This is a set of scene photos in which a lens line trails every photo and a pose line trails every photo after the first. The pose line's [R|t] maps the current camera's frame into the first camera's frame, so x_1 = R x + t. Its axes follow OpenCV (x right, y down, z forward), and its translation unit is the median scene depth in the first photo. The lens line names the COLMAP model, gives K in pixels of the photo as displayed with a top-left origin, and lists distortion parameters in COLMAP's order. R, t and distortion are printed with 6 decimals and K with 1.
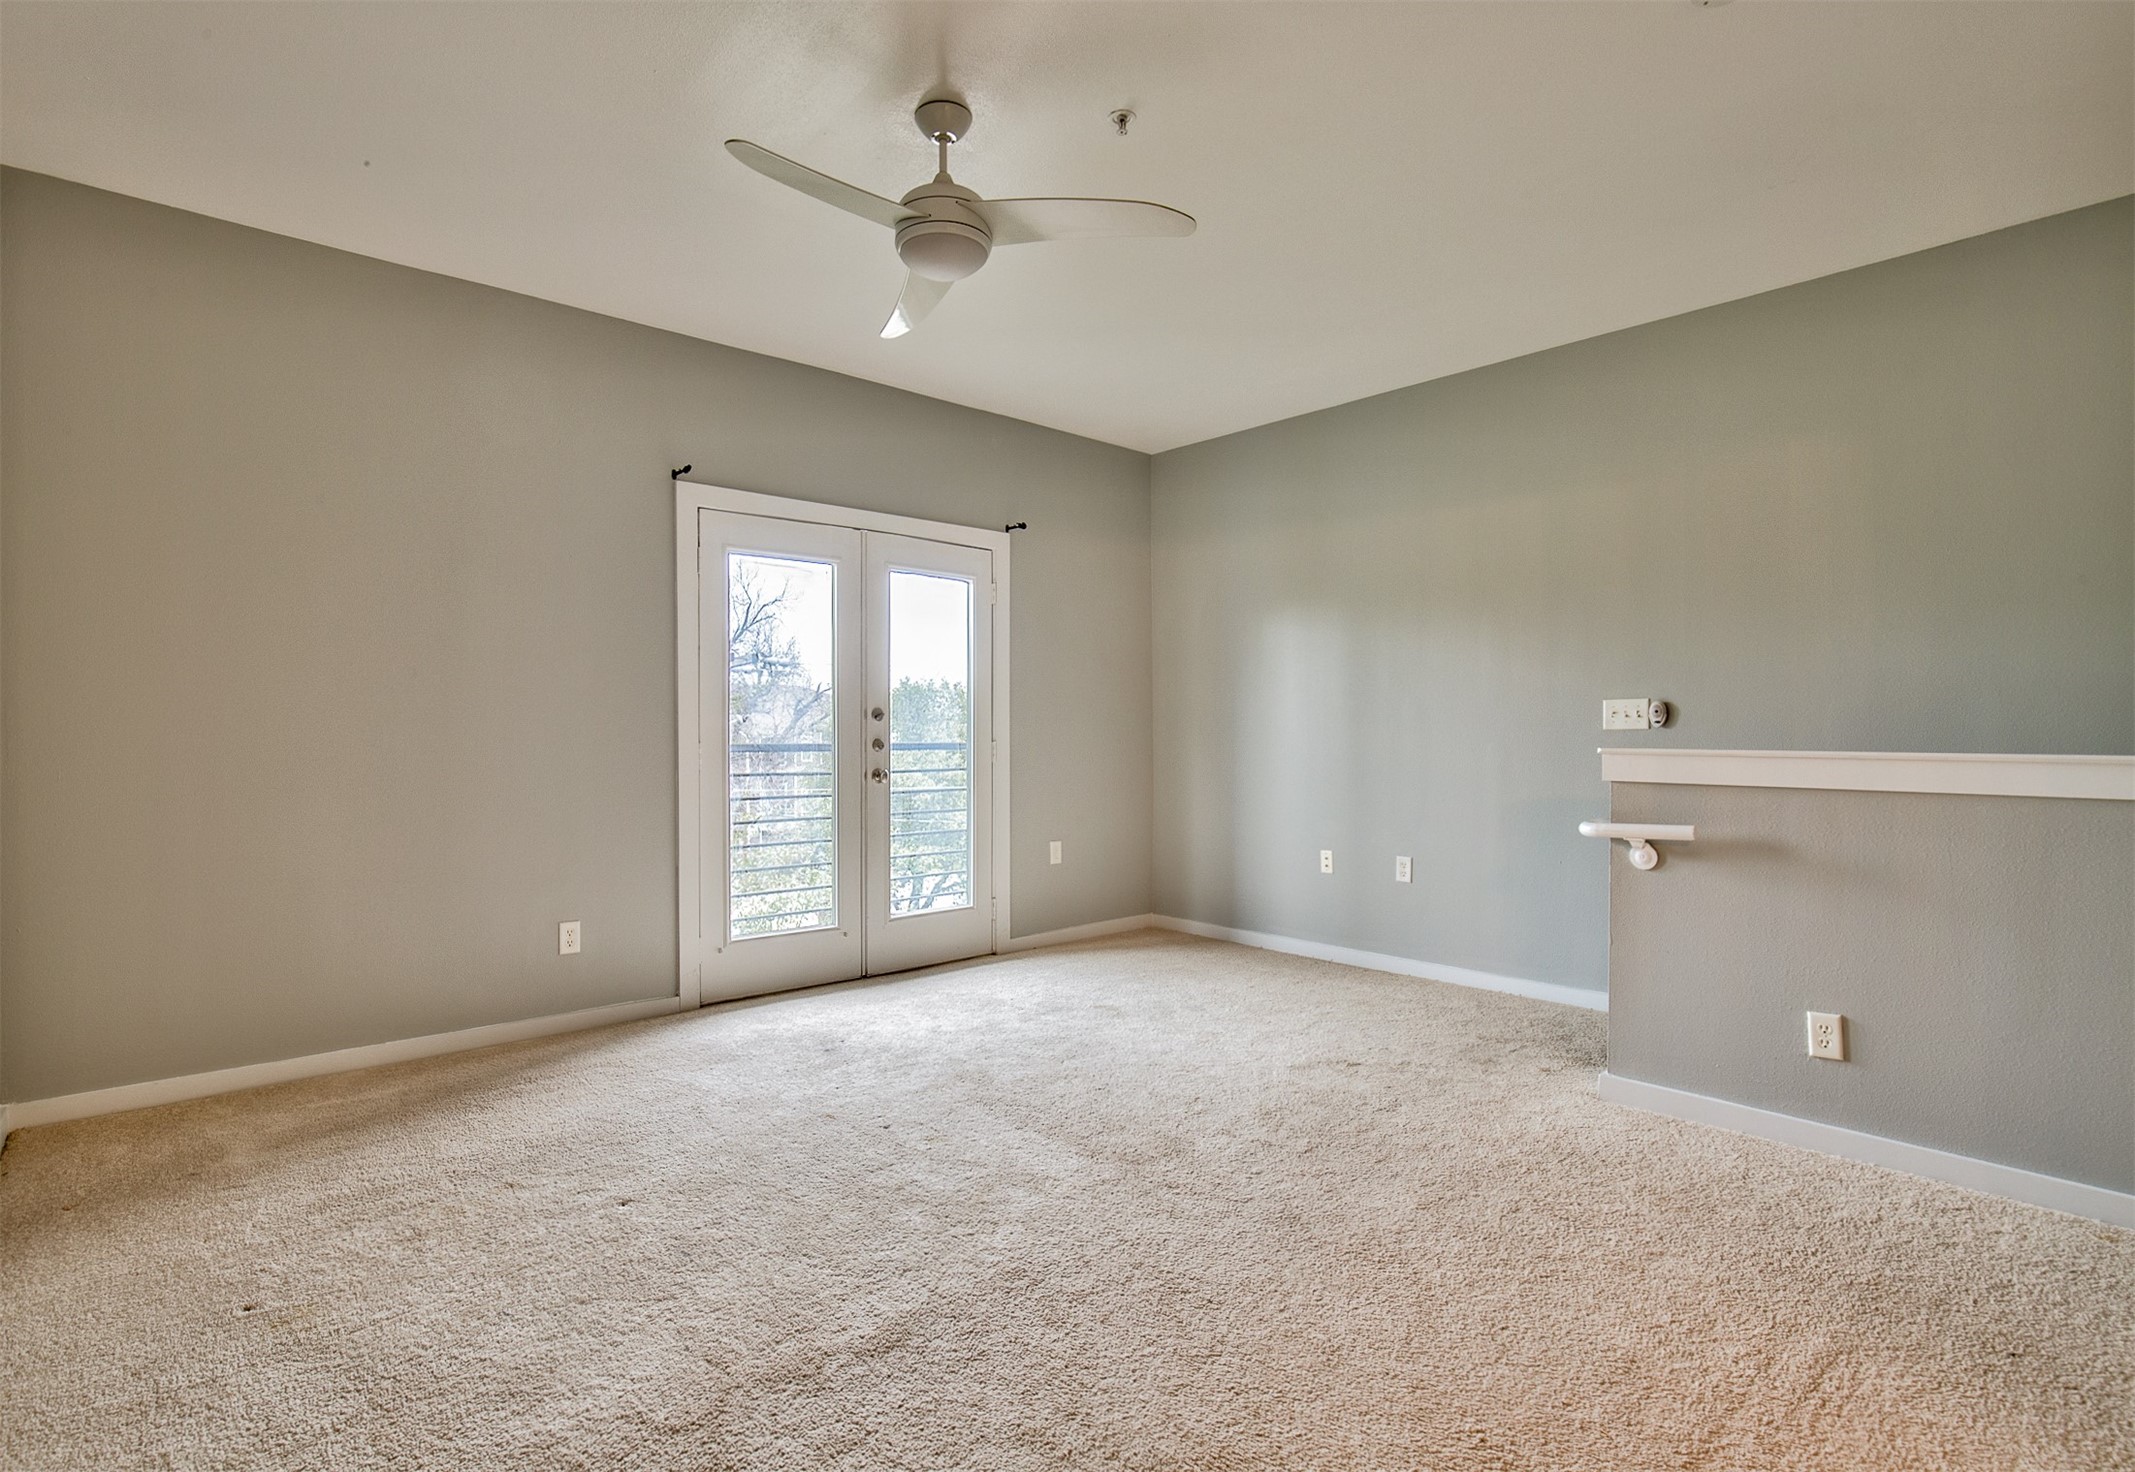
lens RADIAL K [[998.5, 0, 1057.6], [0, 998.5, 736.2], [0, 0, 1]] dist [-0.001734, 0.000374]
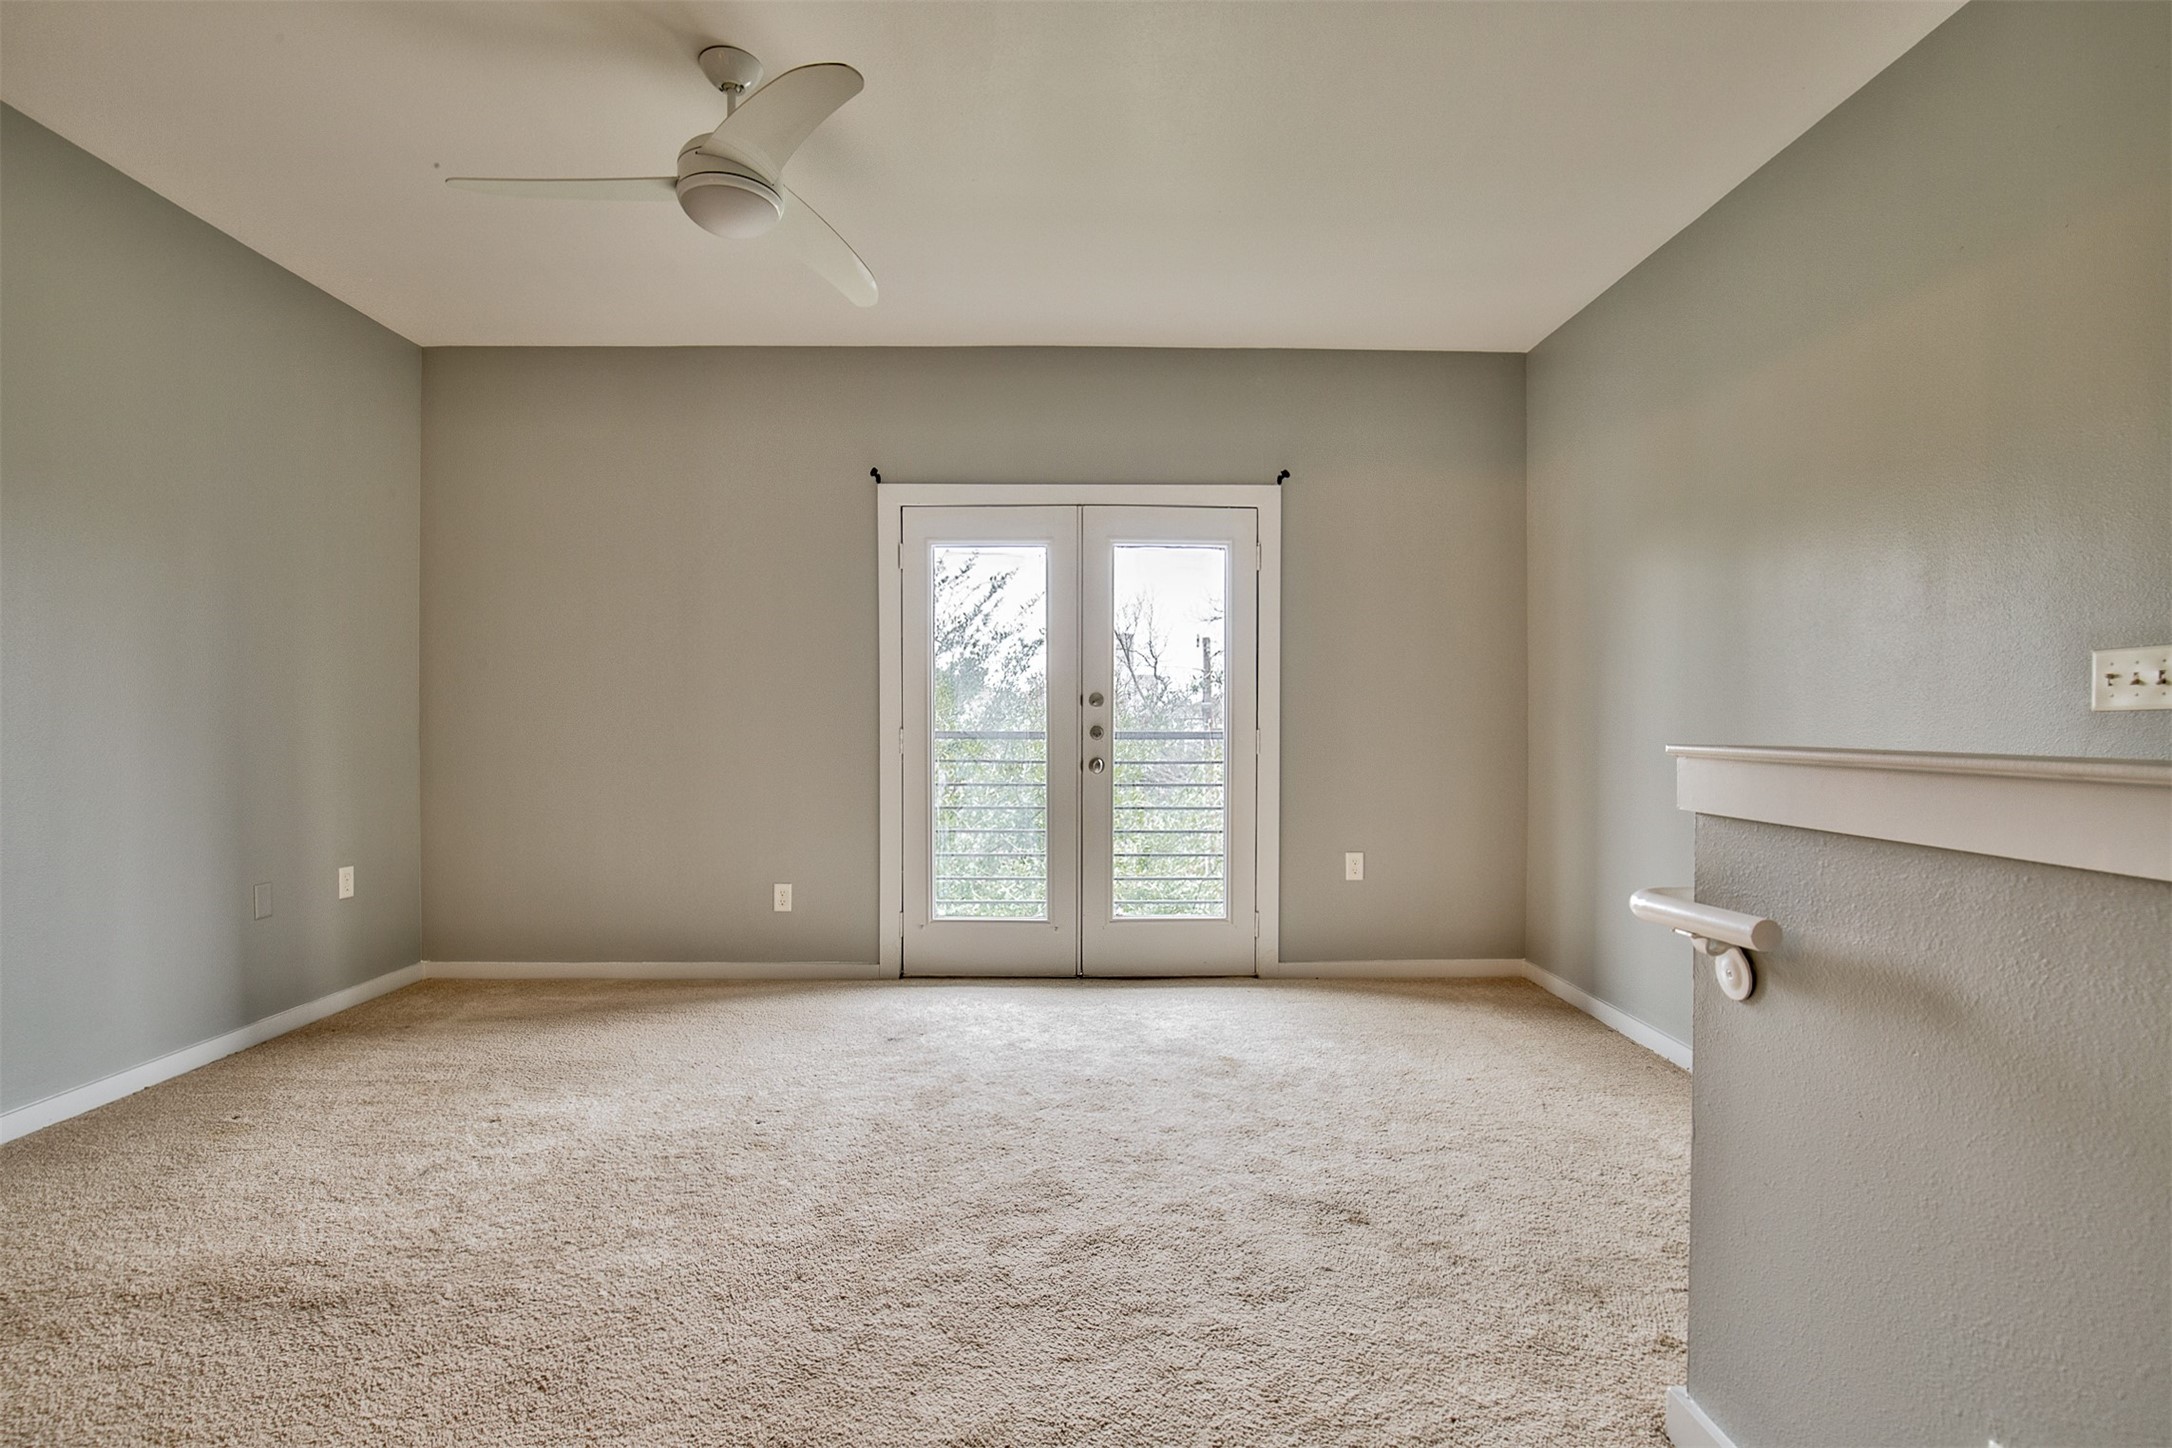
lens RADIAL K [[1001.6, 0, 1108.3], [0, 1001.6, 733.2], [0, 0, 1]] dist [-0.016667, 0.003687]
pose [[0.769070, 0.006673, -0.639130, 0.473463], [-0.001670, 0.999963, 0.008431, 0.001094], [0.639162, -0.005416, 0.769053, 0.312375]]
